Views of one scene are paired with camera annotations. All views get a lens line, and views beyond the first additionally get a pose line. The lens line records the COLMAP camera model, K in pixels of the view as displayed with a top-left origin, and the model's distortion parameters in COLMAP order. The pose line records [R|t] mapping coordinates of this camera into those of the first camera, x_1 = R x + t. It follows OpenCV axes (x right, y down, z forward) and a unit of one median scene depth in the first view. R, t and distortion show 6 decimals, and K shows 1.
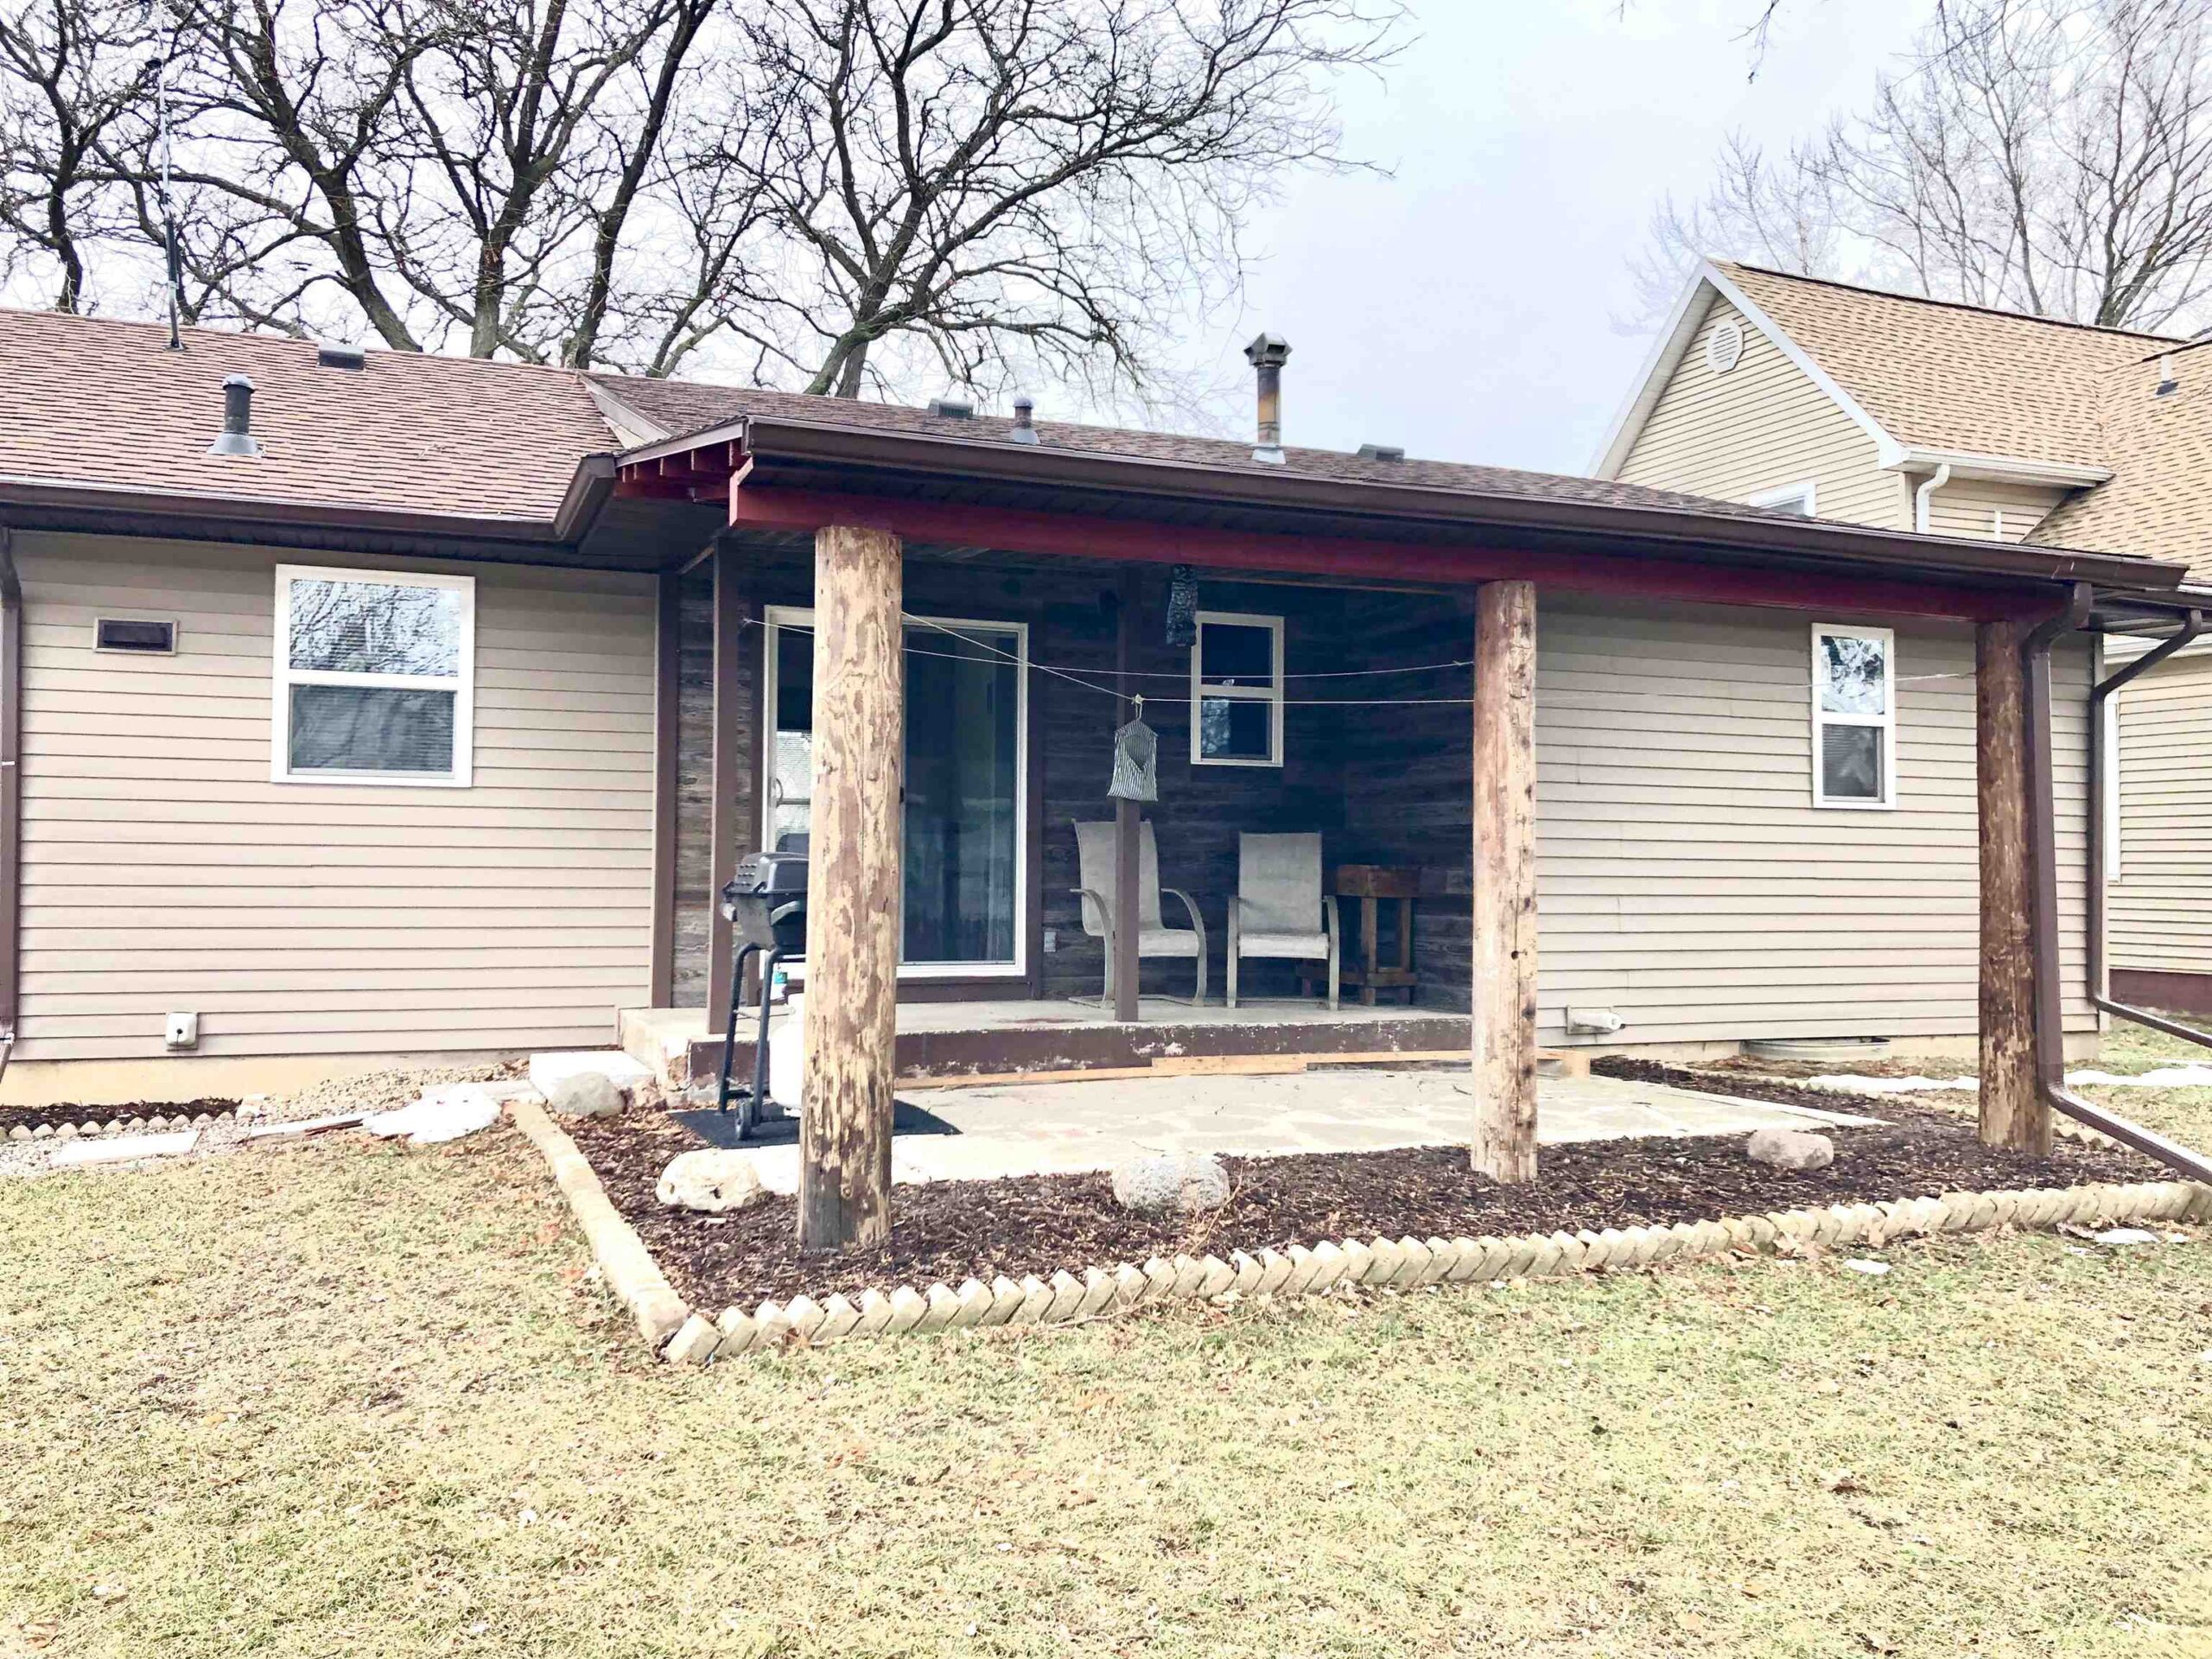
lens RADIAL K [[1805.8, 0, 1104.1], [0, 1805.8, 833.6], [0, 0, 1]] dist [0.051360, -0.055874]
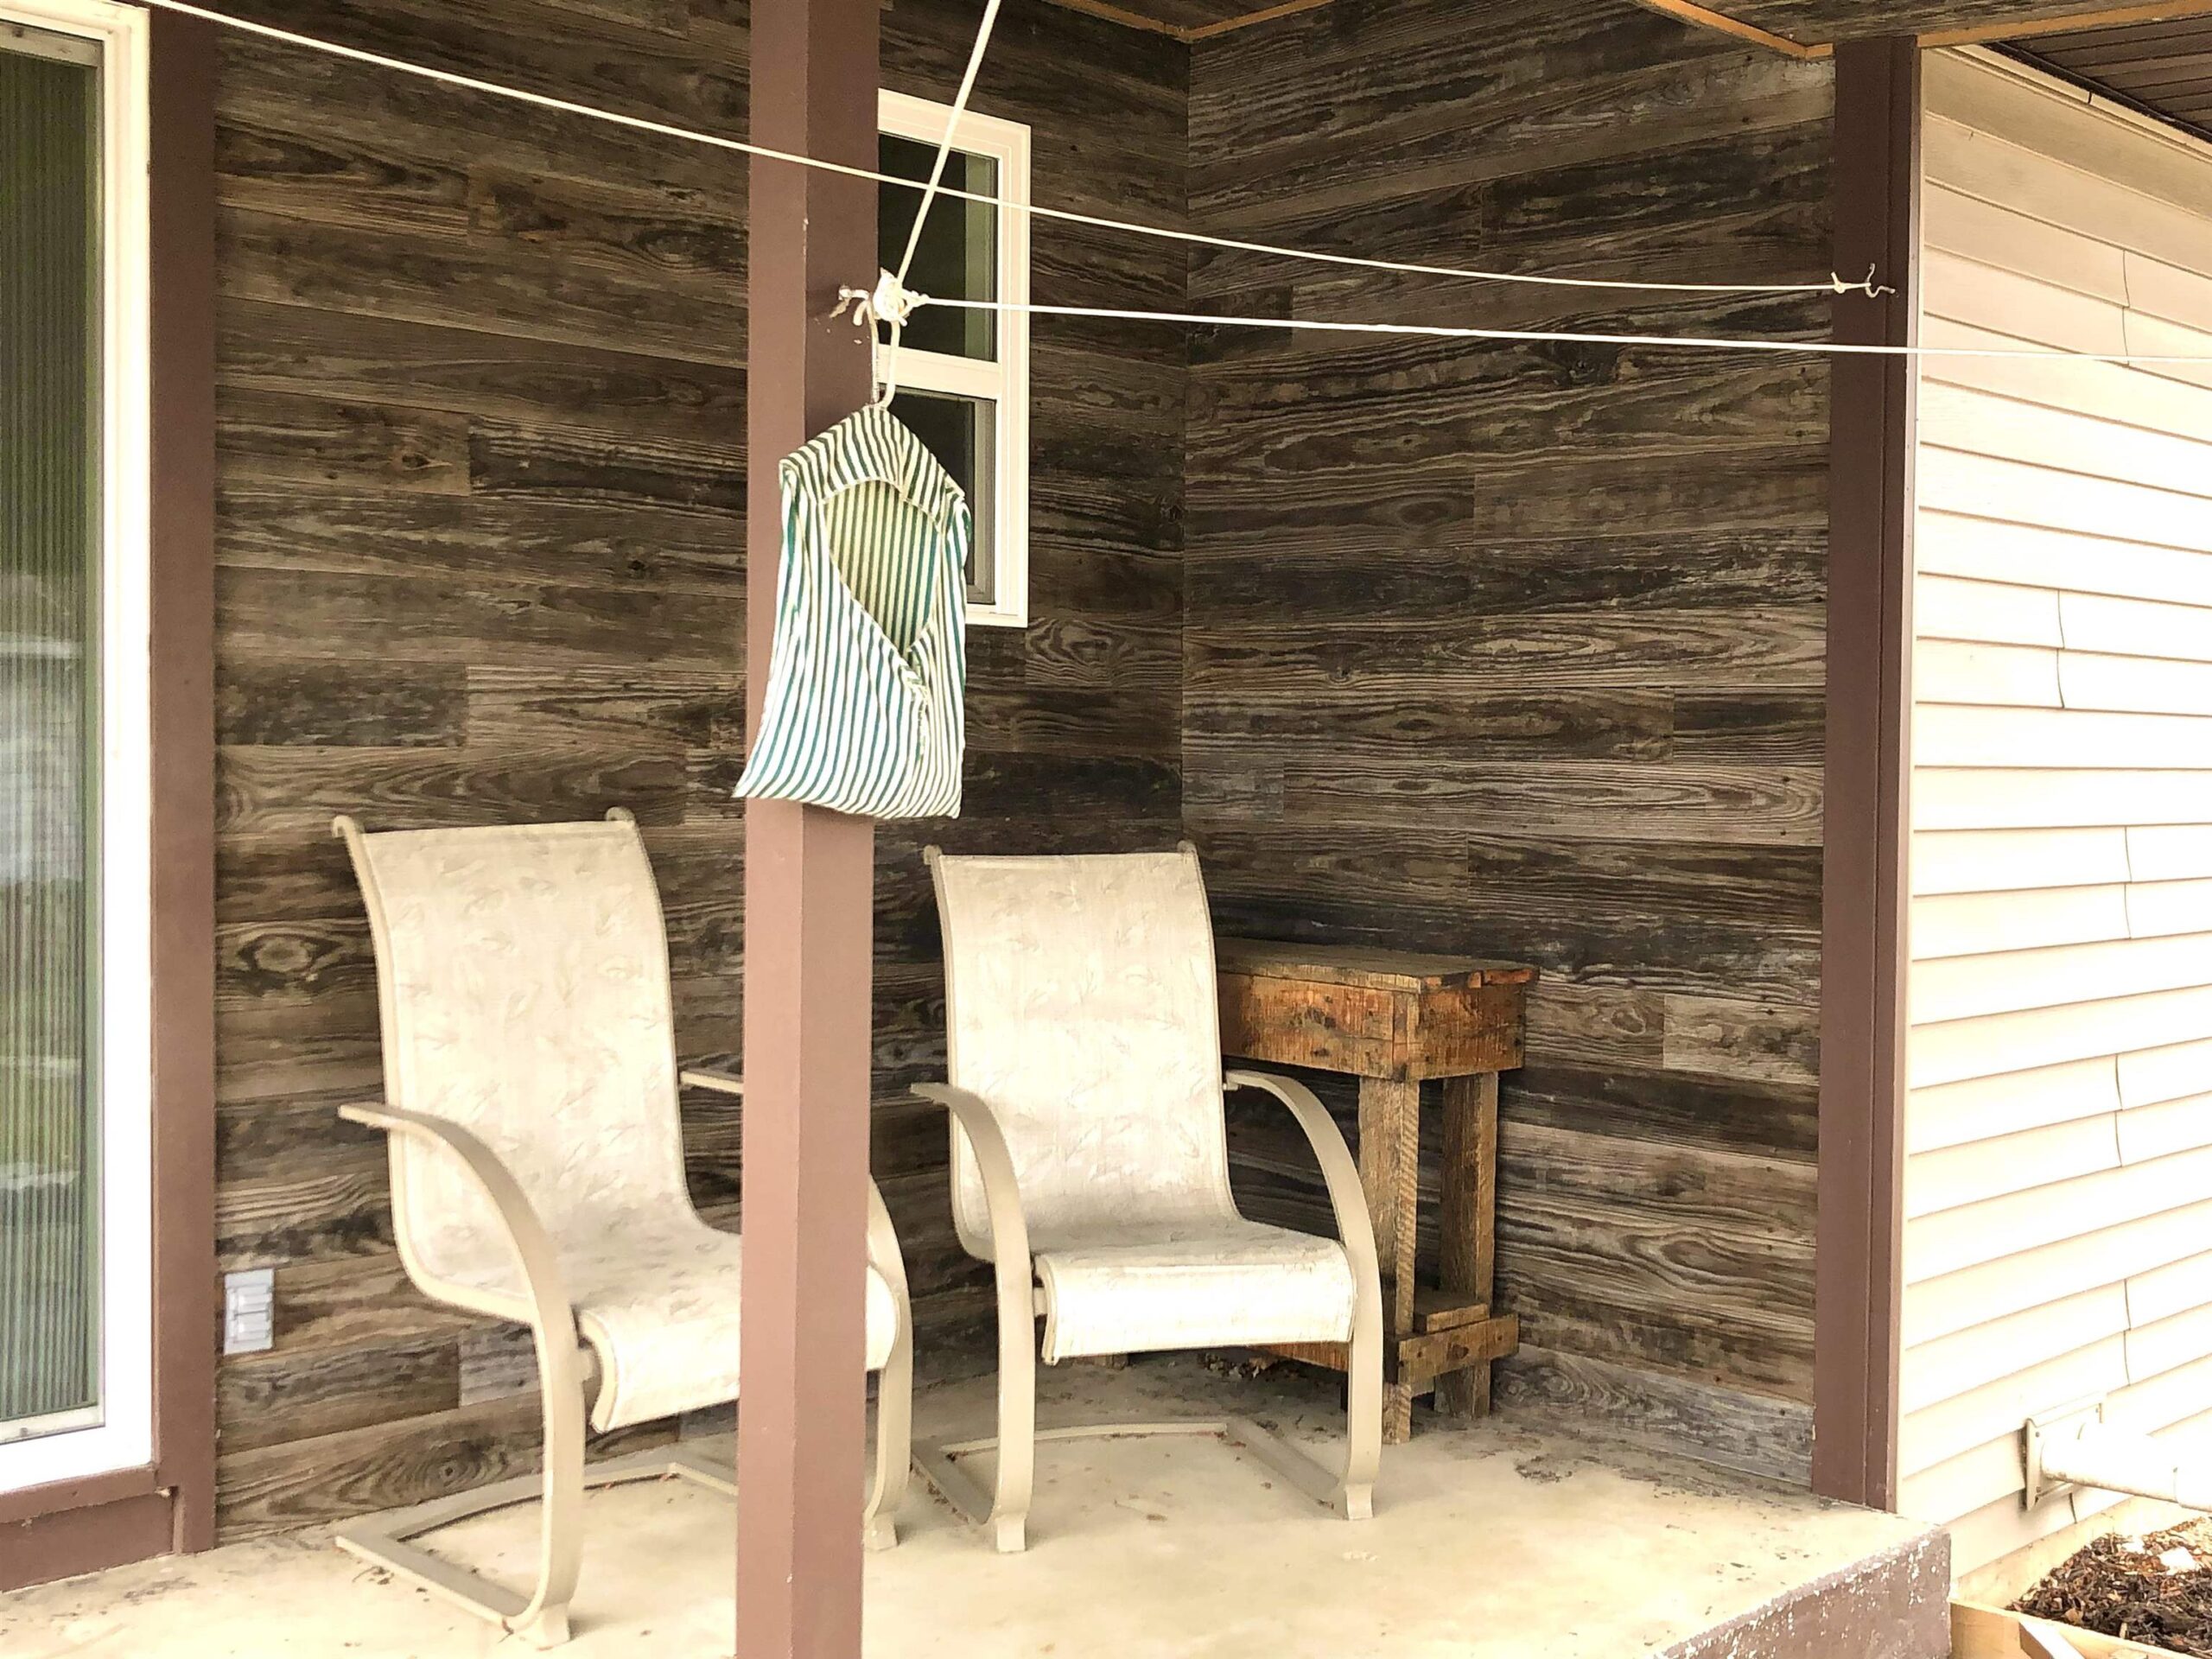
lens RADIAL K [[2532.3, 0, 1096.1], [0, 2532.3, 809.2], [0, 0, 1]] dist [0.013225, 0.000000]
pose [[0.928125, -0.006566, 0.372211, -0.051930], [-0.010245, 0.999015, 0.043172, -0.026287], [-0.372128, -0.043883, 0.927143, 0.634545]]
